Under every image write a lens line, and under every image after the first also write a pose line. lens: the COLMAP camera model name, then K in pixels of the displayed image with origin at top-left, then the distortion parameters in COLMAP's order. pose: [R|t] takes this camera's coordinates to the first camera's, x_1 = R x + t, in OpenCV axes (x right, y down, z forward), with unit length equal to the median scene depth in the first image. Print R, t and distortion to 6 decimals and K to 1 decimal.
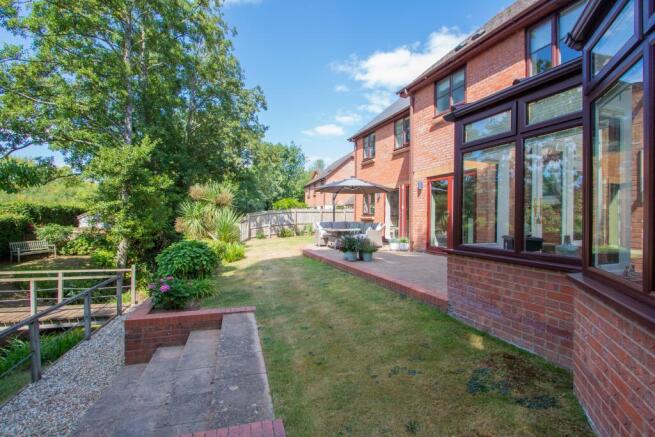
lens RADIAL K [[305.5, 0, 327.8], [0, 305.5, 214.7], [0, 0, 1]] dist [-0.000745, -0.000327]
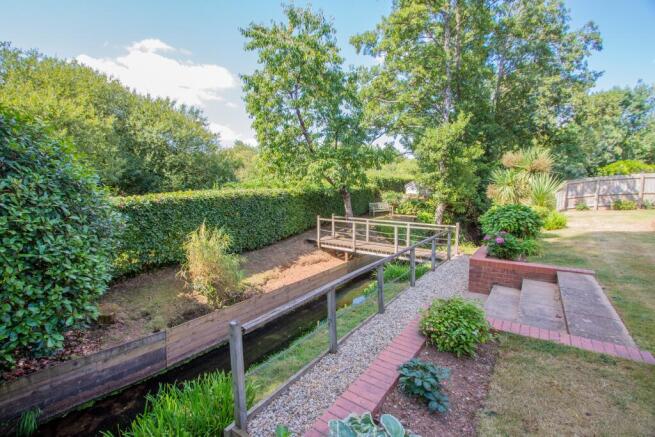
lens RADIAL K [[305.5, 0, 327.8], [0, 305.5, 214.7], [0, 0, 1]] dist [-0.000745, -0.000327]
pose [[0.631970, 0.067470, -0.772050, -0.011620], [0.007858, 0.995594, 0.093437, 0.007322], [0.774953, -0.065117, 0.628656, -0.108584]]
